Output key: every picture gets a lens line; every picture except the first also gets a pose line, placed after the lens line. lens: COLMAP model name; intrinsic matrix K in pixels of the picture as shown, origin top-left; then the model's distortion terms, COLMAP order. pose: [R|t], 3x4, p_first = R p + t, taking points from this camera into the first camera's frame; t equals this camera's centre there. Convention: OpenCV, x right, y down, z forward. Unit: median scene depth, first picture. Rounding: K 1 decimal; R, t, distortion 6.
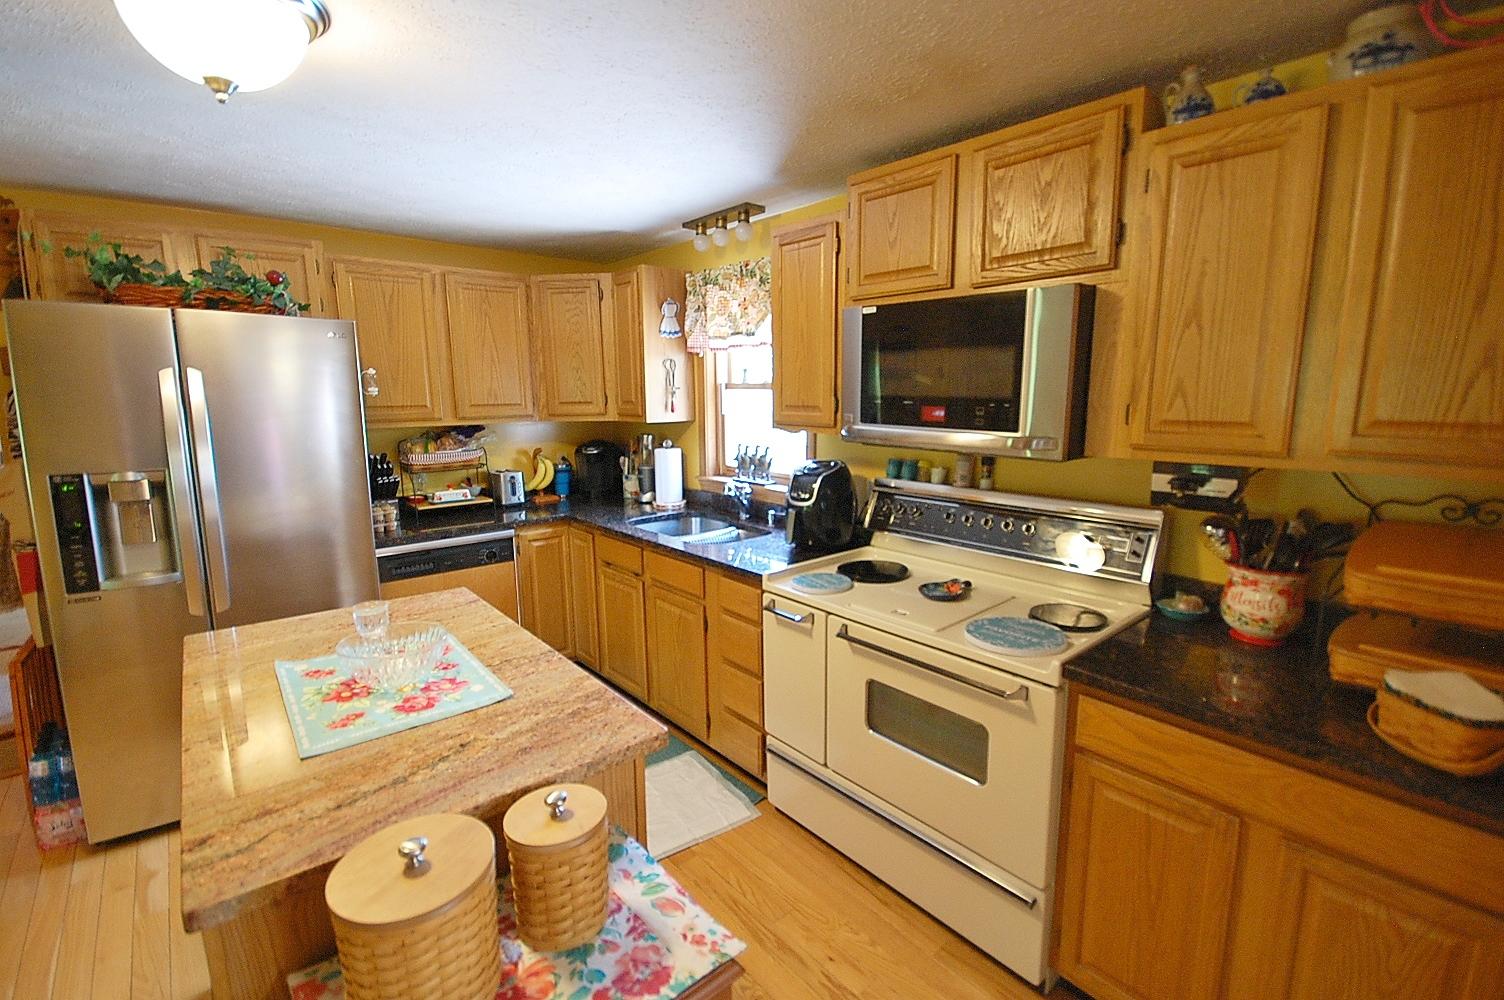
lens RADIAL K [[675.9, 0, 752.0], [0, 675.9, 500.0], [0, 0, 1]] dist [-0.001431, -0.000342]
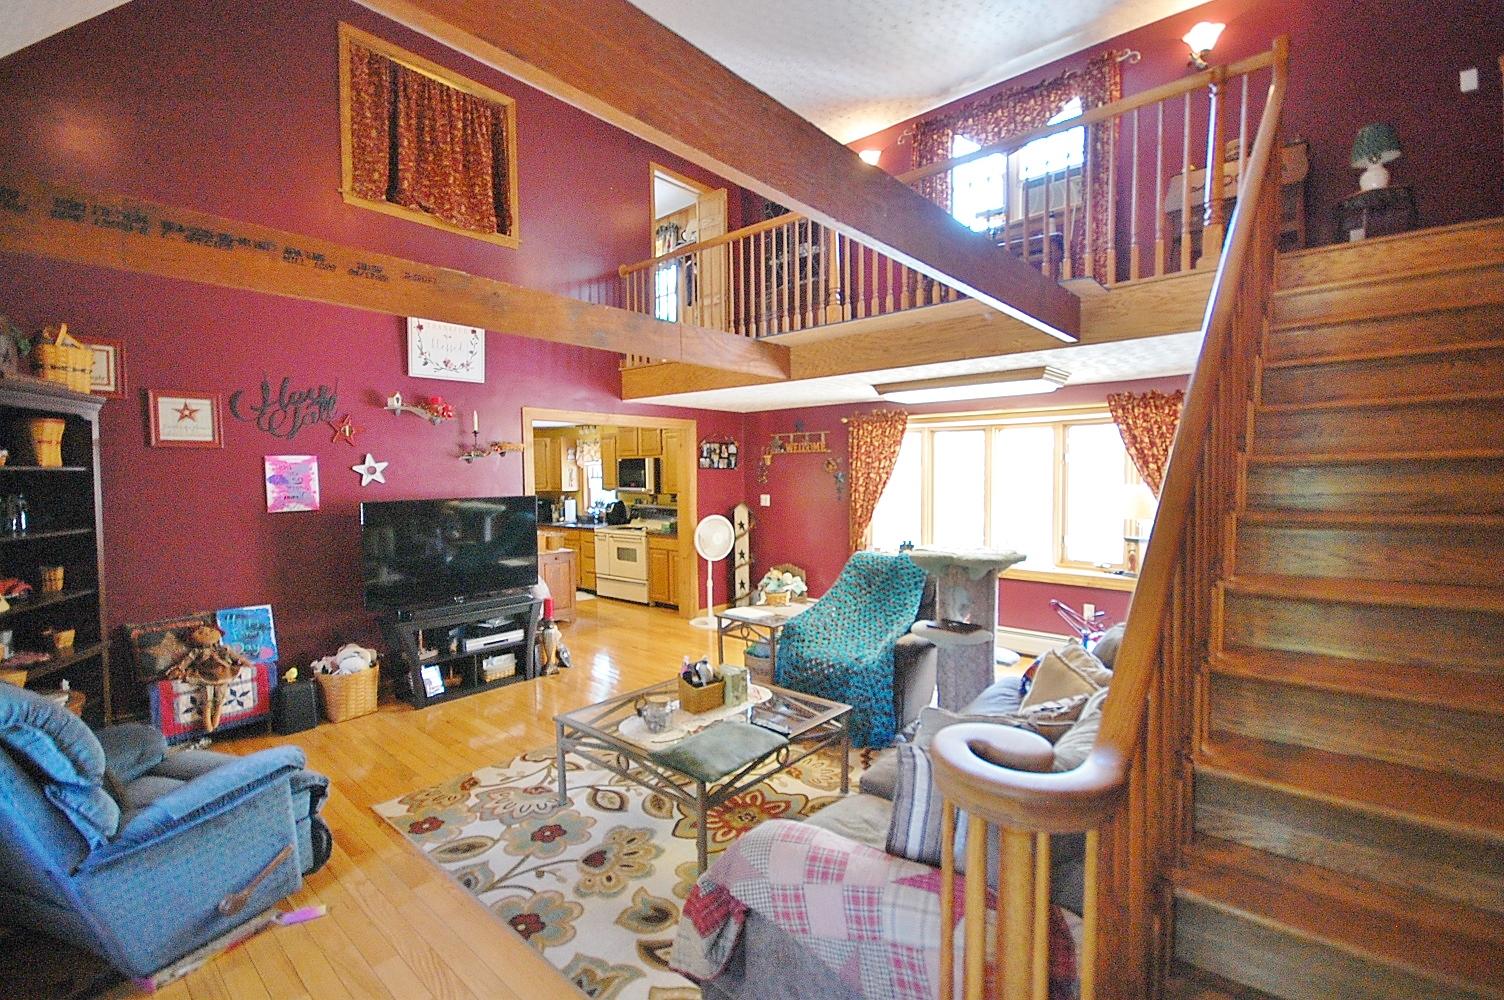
lens RADIAL K [[675.9, 0, 752.0], [0, 675.9, 500.0], [0, 0, 1]] dist [-0.001431, -0.000342]
pose [[0.991798, -0.001978, 0.127802, 0.307059], [0.018859, 0.991201, -0.131015, 0.356843], [-0.126418, 0.132350, 0.983108, -2.137364]]
